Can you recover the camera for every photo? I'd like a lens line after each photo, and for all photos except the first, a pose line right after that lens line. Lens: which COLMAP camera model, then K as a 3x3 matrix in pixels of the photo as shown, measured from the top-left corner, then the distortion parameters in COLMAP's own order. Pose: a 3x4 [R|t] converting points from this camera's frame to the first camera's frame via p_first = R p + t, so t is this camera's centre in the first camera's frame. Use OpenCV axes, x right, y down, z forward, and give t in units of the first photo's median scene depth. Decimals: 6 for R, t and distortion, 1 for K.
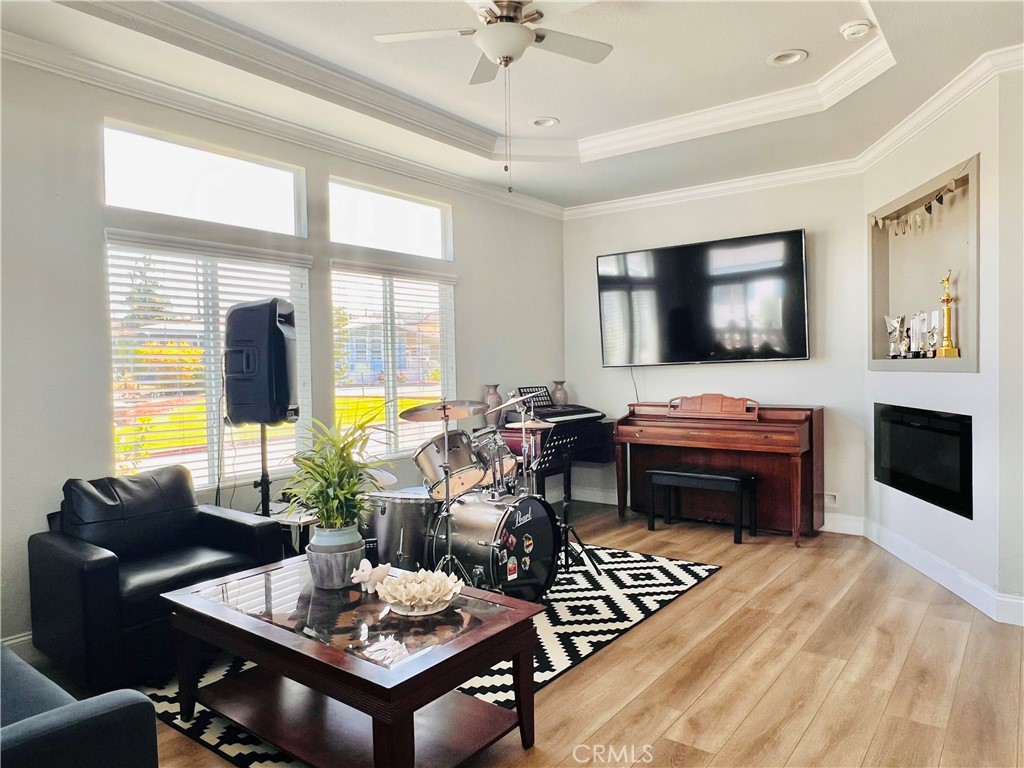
lens RADIAL K [[691.2, 0, 510.9], [0, 691.2, 384.6], [0, 0, 1]] dist [0.004097, -0.010634]
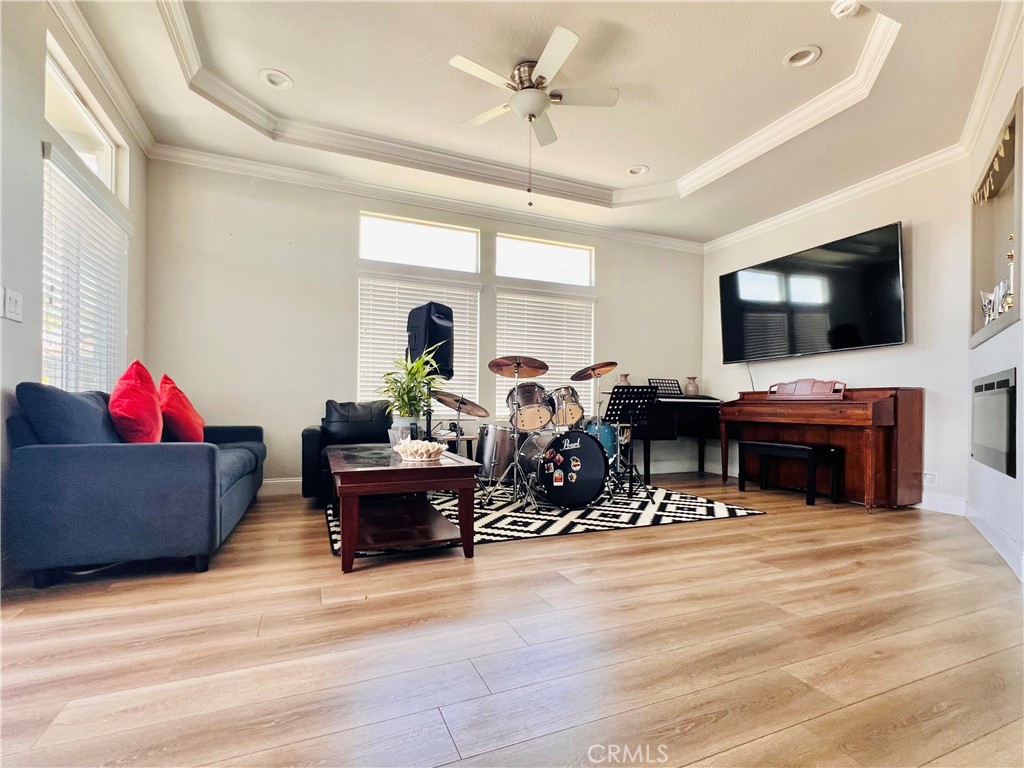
lens RADIAL K [[463.1, 0, 499.5], [0, 463.1, 422.8], [0, 0, 1]] dist [-0.007144, 0.002812]
pose [[0.857382, 0.044764, -0.512730, 0.370288], [-0.039788, 0.998994, 0.020684, 0.132395], [0.513140, 0.002667, 0.858301, 0.109253]]
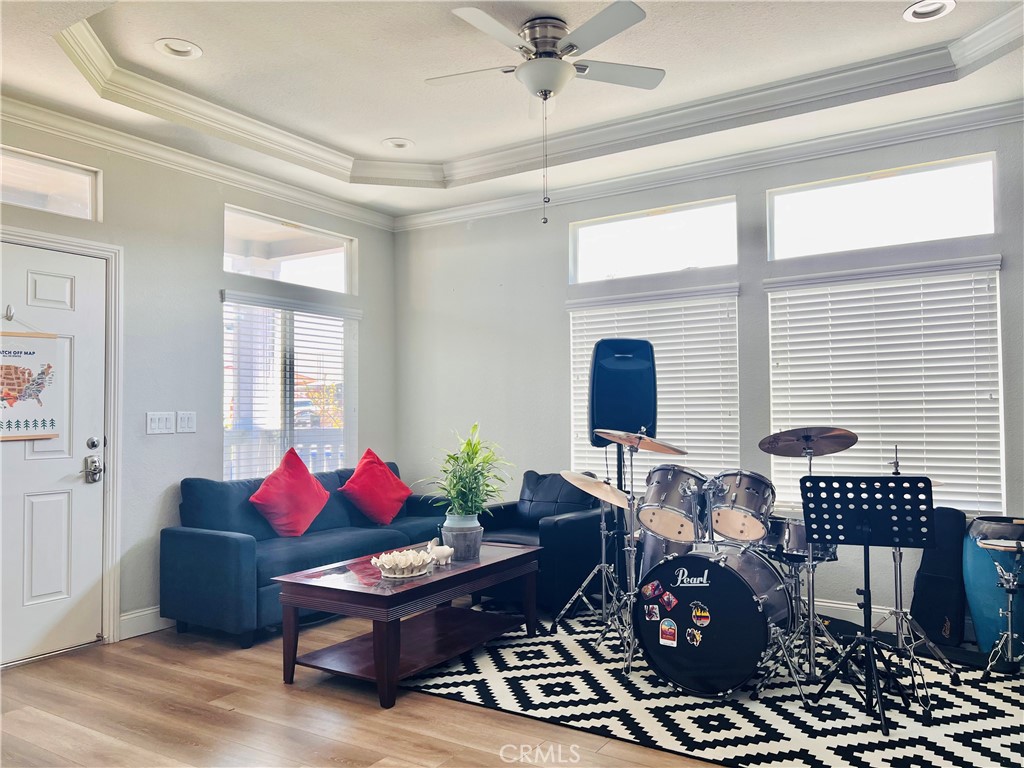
lens RADIAL K [[772.4, 0, 530.3], [0, 772.4, 401.8], [0, 0, 1]] dist [0.053774, -0.056724]
pose [[0.091154, -0.001542, -0.995836, 0.903058], [-0.019458, 0.999805, -0.003329, -0.010430], [0.995647, 0.019681, 0.091107, 0.711648]]
